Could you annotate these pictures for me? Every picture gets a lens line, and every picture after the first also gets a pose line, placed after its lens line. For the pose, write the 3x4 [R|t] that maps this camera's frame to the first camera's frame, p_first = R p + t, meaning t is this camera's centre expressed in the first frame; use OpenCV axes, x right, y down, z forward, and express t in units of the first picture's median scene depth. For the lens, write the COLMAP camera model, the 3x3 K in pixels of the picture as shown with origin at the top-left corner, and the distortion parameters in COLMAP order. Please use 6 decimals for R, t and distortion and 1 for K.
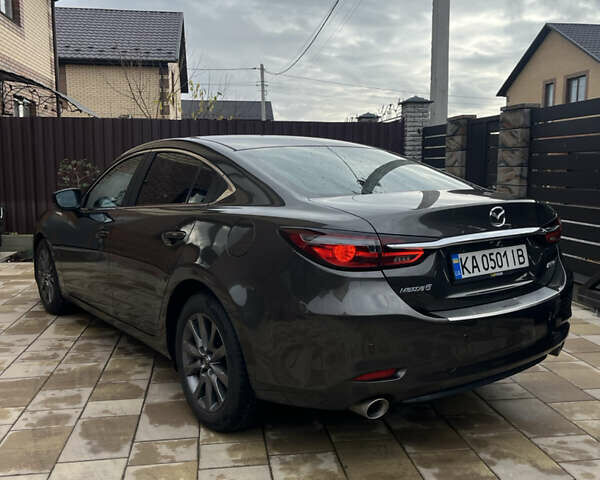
lens RADIAL K [[606.4, 0, 301.5], [0, 606.4, 243.1], [0, 0, 1]] dist [0.041541, -0.011094]
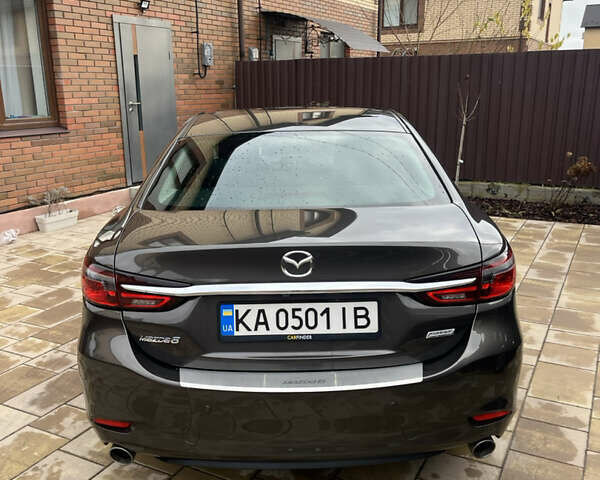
lens RADIAL K [[606.4, 0, 301.5], [0, 606.4, 243.1], [0, 0, 1]] dist [0.041541, -0.011094]
pose [[0.808417, 0.140456, -0.571606, 0.701412], [-0.063930, 0.986319, 0.151944, -0.170676], [0.585128, -0.086292, 0.806337, 0.380375]]
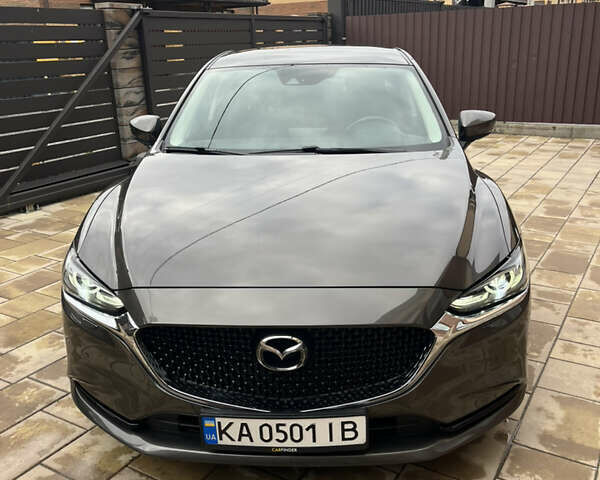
lens RADIAL K [[606.4, 0, 301.5], [0, 606.4, 243.1], [0, 0, 1]] dist [0.041541, -0.011094]
pose [[-0.770768, -0.180630, 0.610974, -1.136575], [0.109696, 0.907024, 0.406540, -0.438947], [-0.627601, 0.380369, -0.679291, 2.742686]]
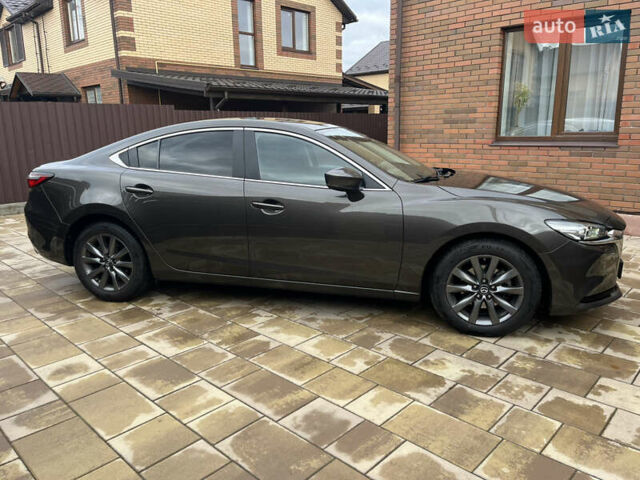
lens RADIAL K [[484.9, 0, 316.1], [0, 484.9, 239.1], [0, 0, 1]] dist [0.084944, -0.112398]
pose [[-0.787547, 0.150455, -0.597606, 0.719787], [-0.062253, 0.945355, 0.320045, -0.405942], [0.613103, 0.289253, -0.735145, 2.851296]]
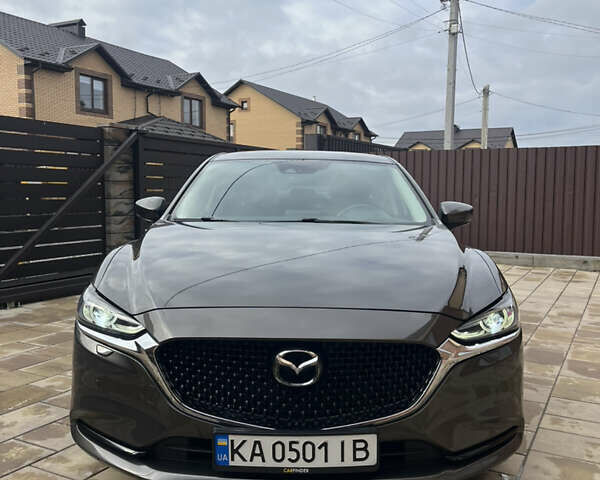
lens RADIAL K [[606.4, 0, 301.5], [0, 606.4, 243.1], [0, 0, 1]] dist [0.041541, -0.011094]
pose [[-0.802122, -0.059096, 0.594228, -1.143912], [0.066770, 0.979976, 0.187588, -0.330130], [-0.593415, 0.190145, -0.782115, 2.865610]]
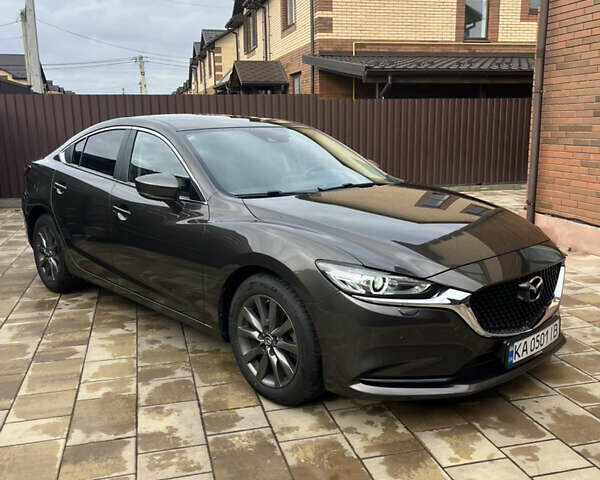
lens RADIAL K [[606.4, 0, 301.5], [0, 606.4, 243.1], [0, 0, 1]] dist [0.041541, -0.011094]
pose [[-0.993454, 0.036453, -0.108259, -0.213092], [-0.000416, 0.946554, 0.322544, -0.476050], [0.114231, 0.320478, -0.940343, 3.276674]]
